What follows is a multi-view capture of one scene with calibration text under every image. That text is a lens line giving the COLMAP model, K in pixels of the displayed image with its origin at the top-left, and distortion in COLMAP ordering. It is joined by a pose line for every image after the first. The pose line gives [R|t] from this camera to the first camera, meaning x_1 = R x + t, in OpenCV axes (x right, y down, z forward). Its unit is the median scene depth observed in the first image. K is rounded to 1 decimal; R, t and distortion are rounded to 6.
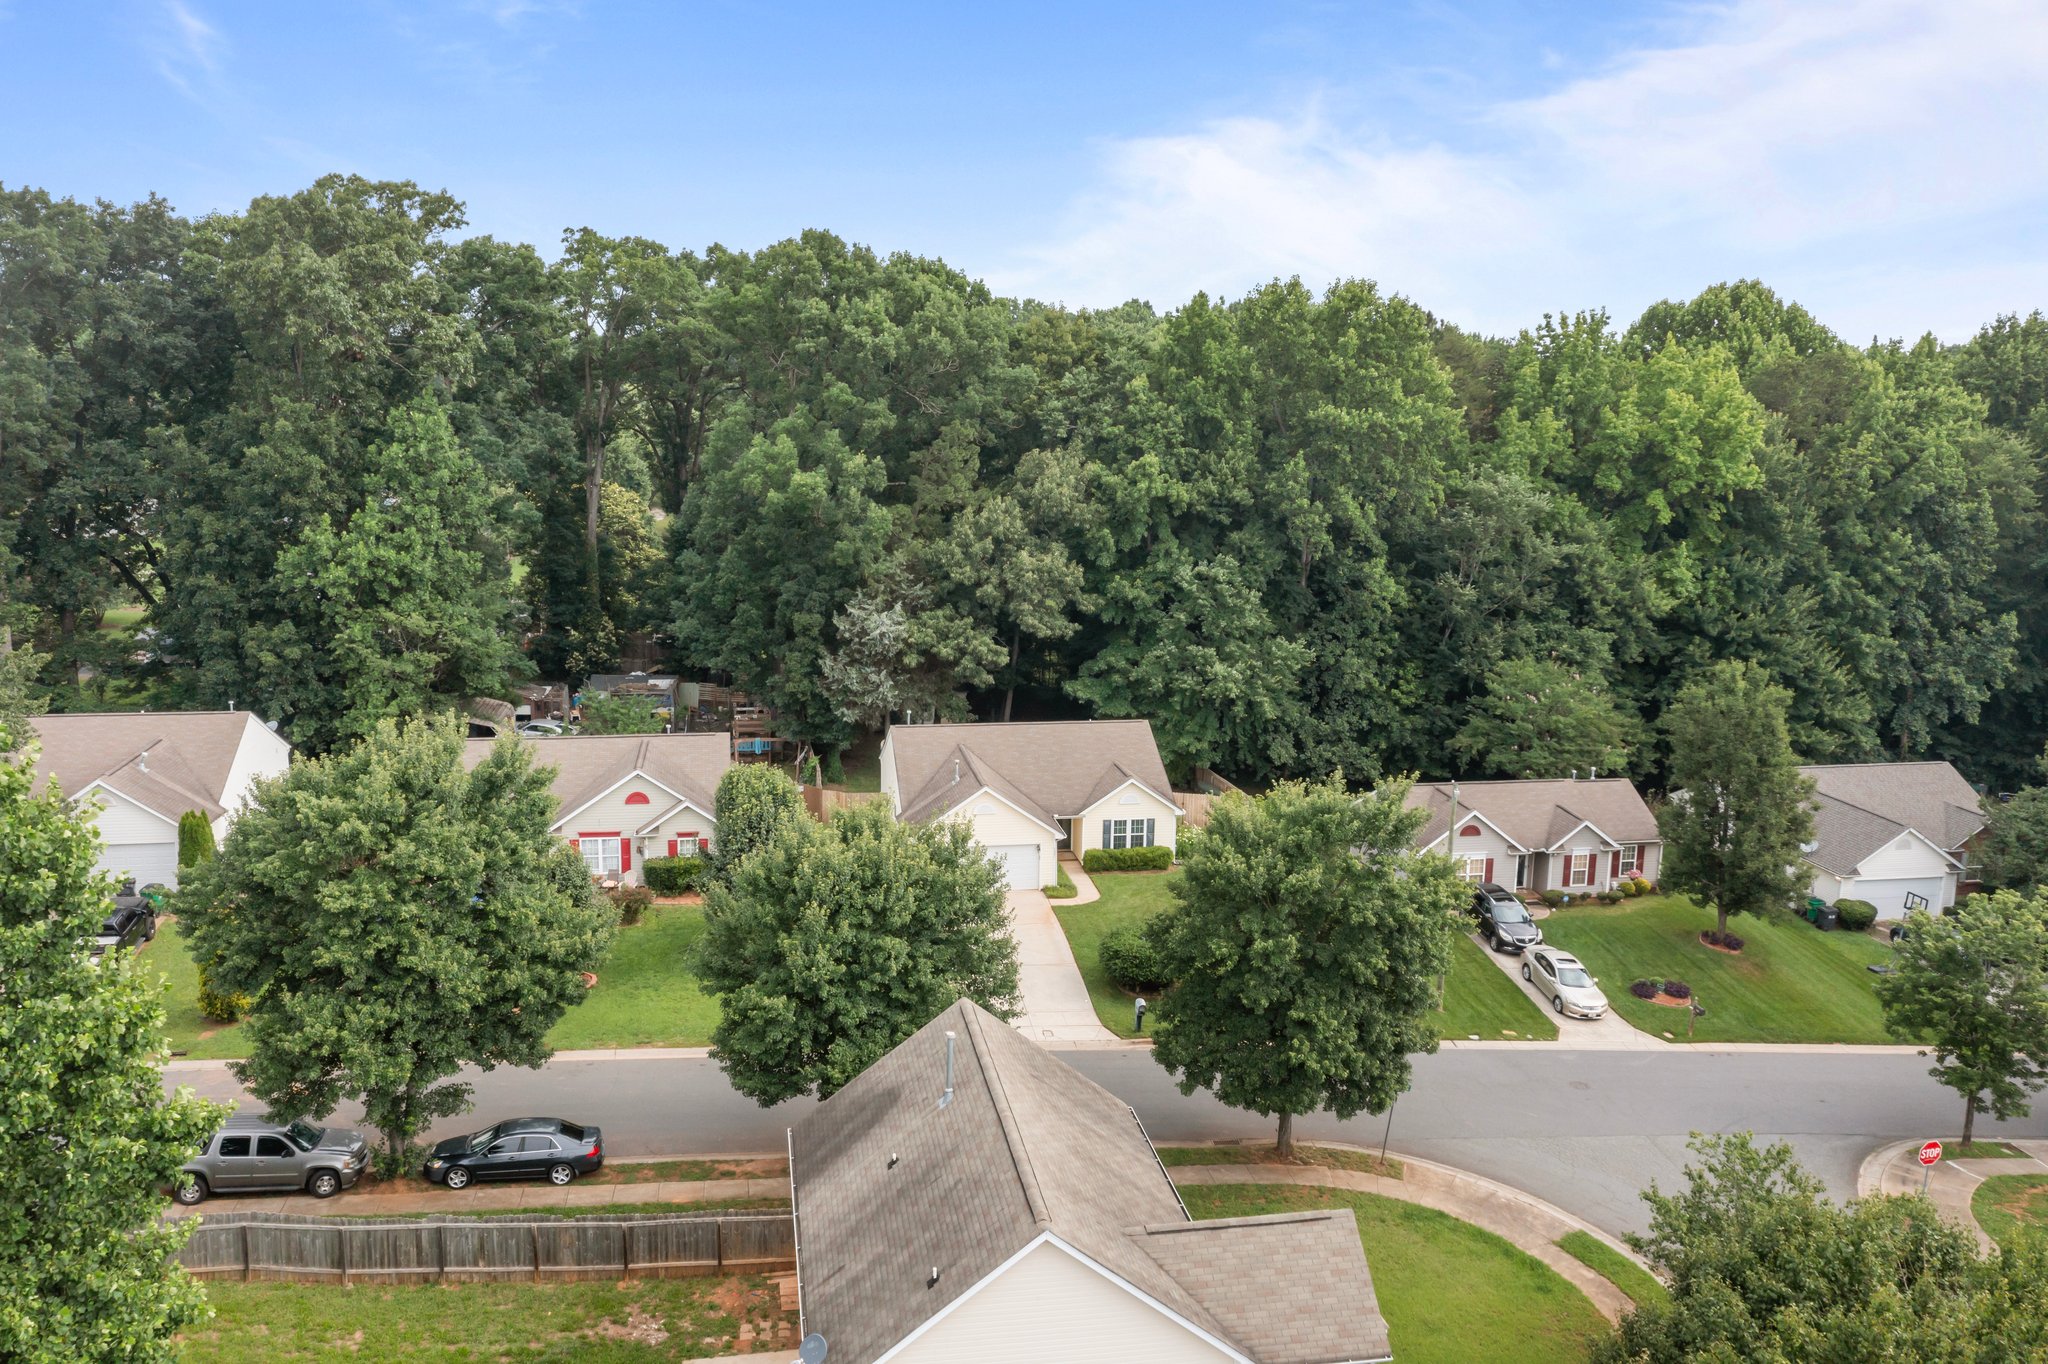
lens RADIAL K [[1677.3, 0, 1018.8], [0, 1677.3, 678.7], [0, 0, 1]] dist [-0.006129, -0.001197]
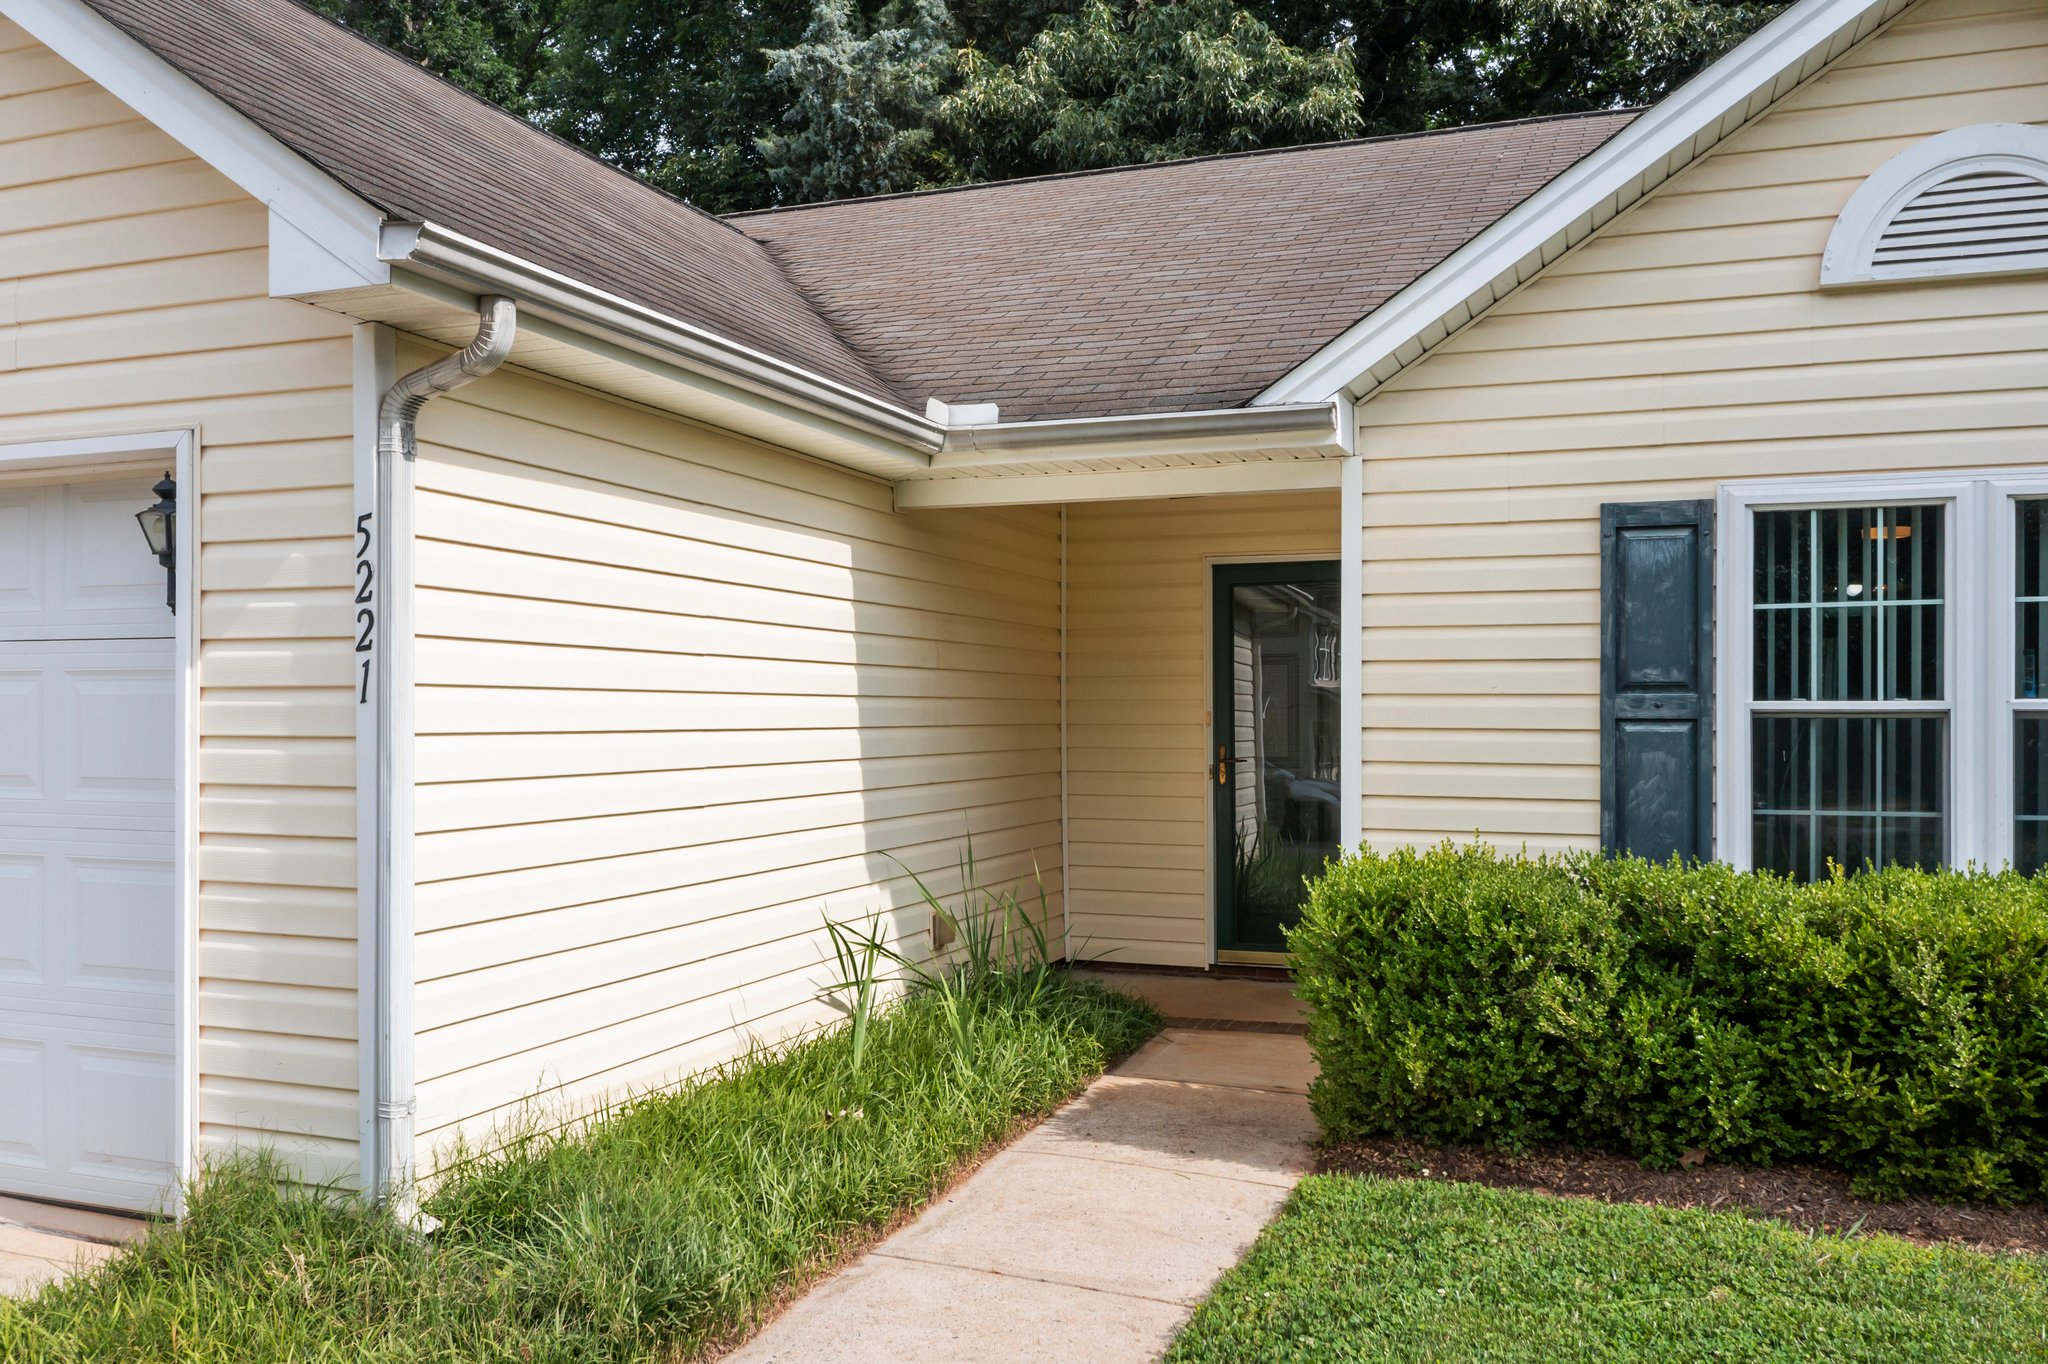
lens RADIAL K [[1666.9, 0, 1018.1], [0, 1666.9, 715.0], [0, 0, 1]] dist [-0.003928, -0.006308]
pose [[0.858879, -0.015984, -0.511930, 0.058999], [-0.086851, 0.980493, -0.176327, 0.097349], [0.504762, 0.195905, 0.840736, 0.810859]]
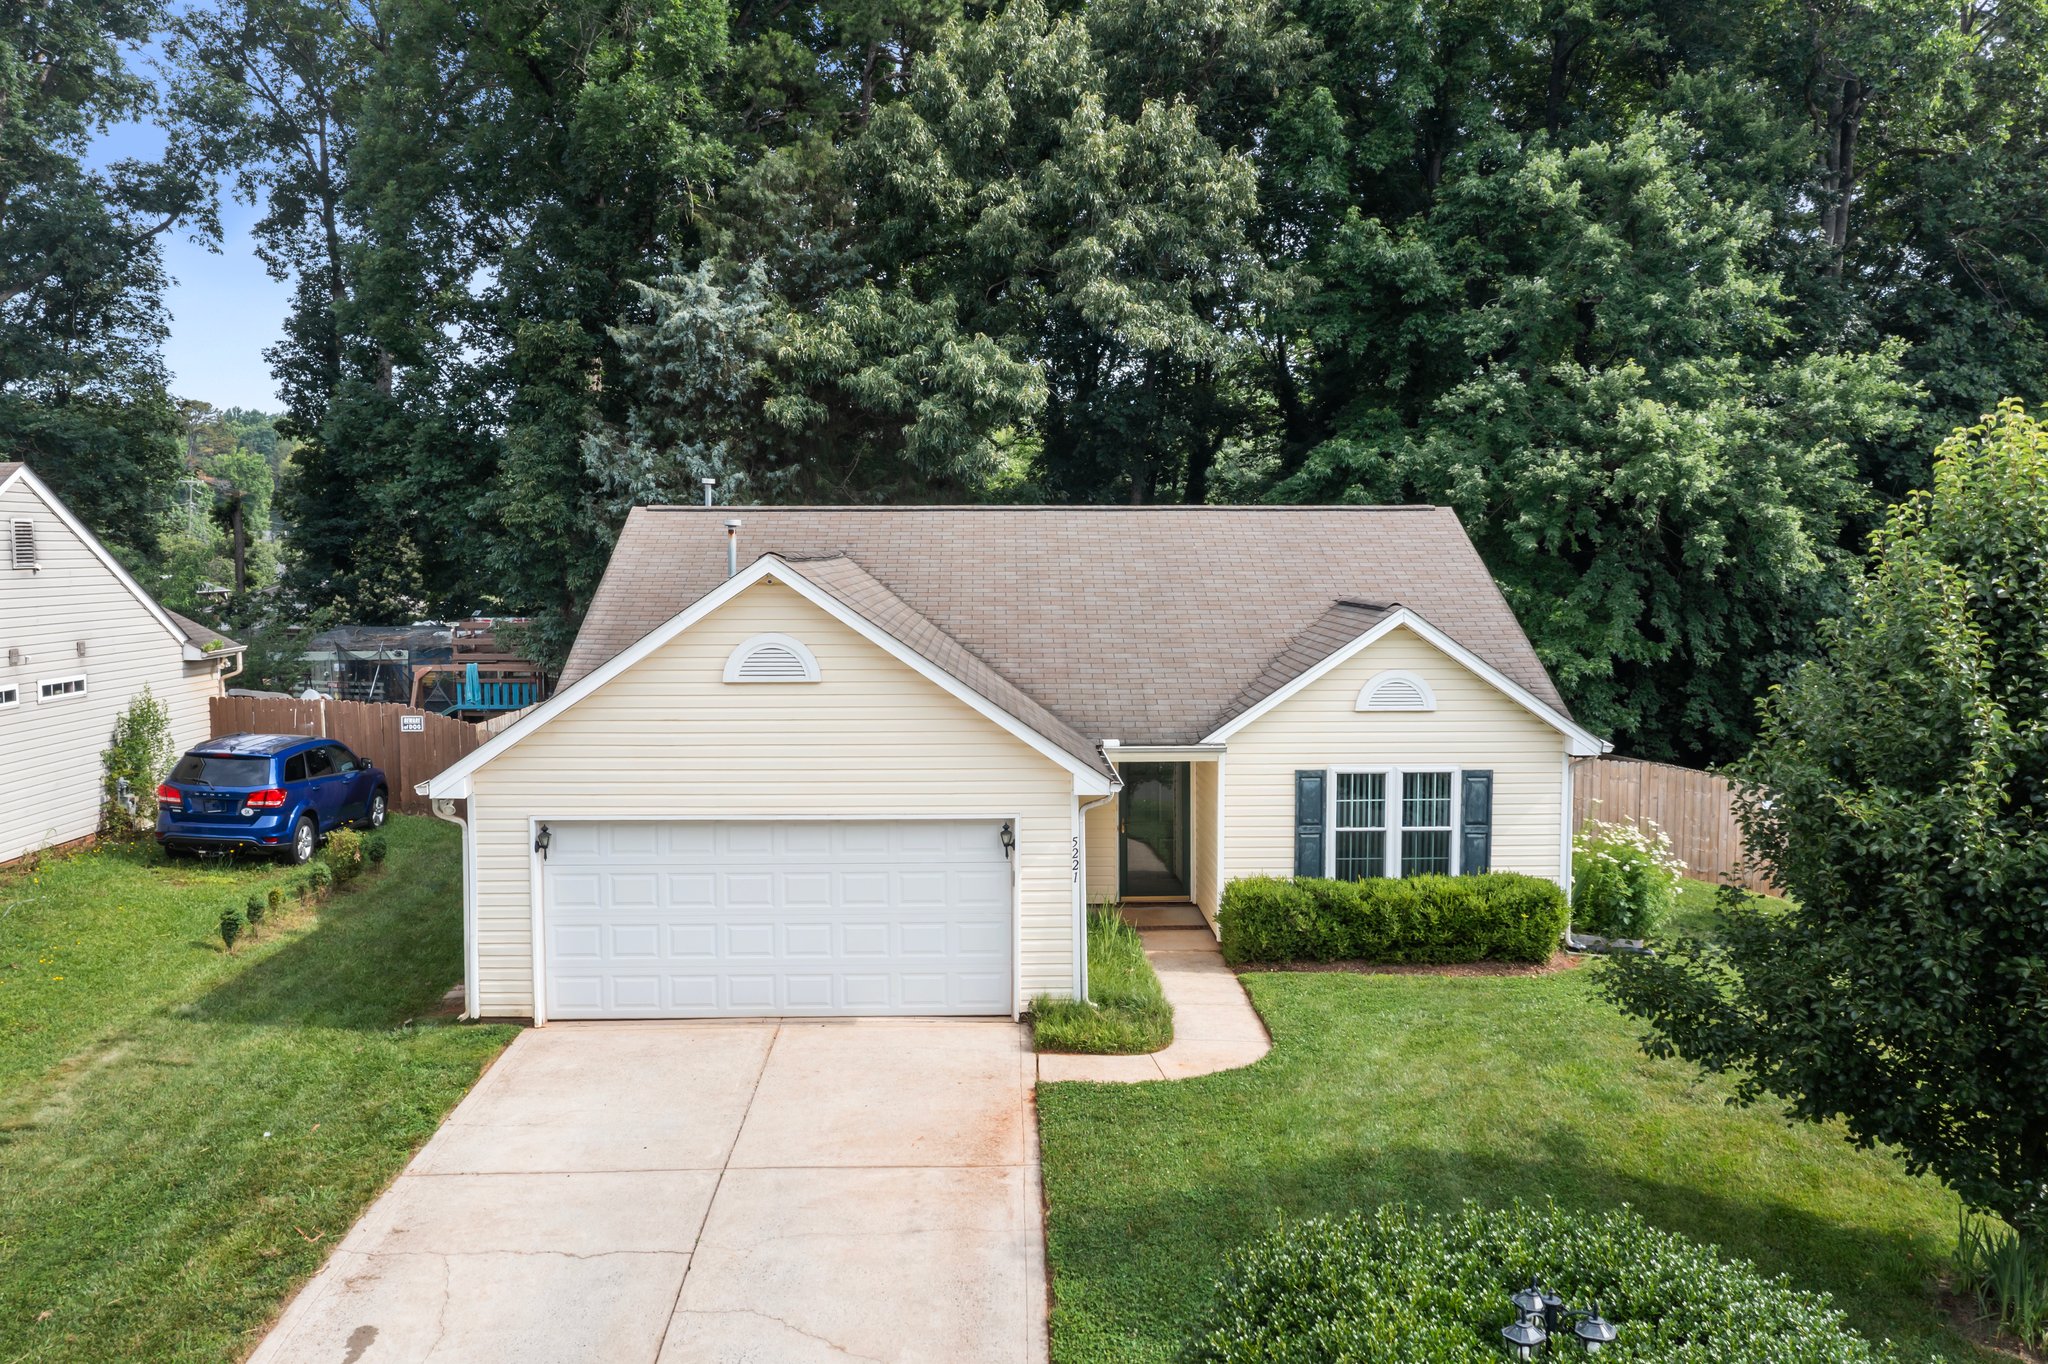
lens RADIAL K [[1677.3, 0, 1018.8], [0, 1677.3, 678.7], [0, 0, 1]] dist [-0.006129, -0.001197]
pose [[0.987985, -0.007171, -0.154381, 0.042369], [-0.011119, 0.993036, -0.117286, 0.089533], [0.154147, 0.117593, 0.981025, 0.640744]]
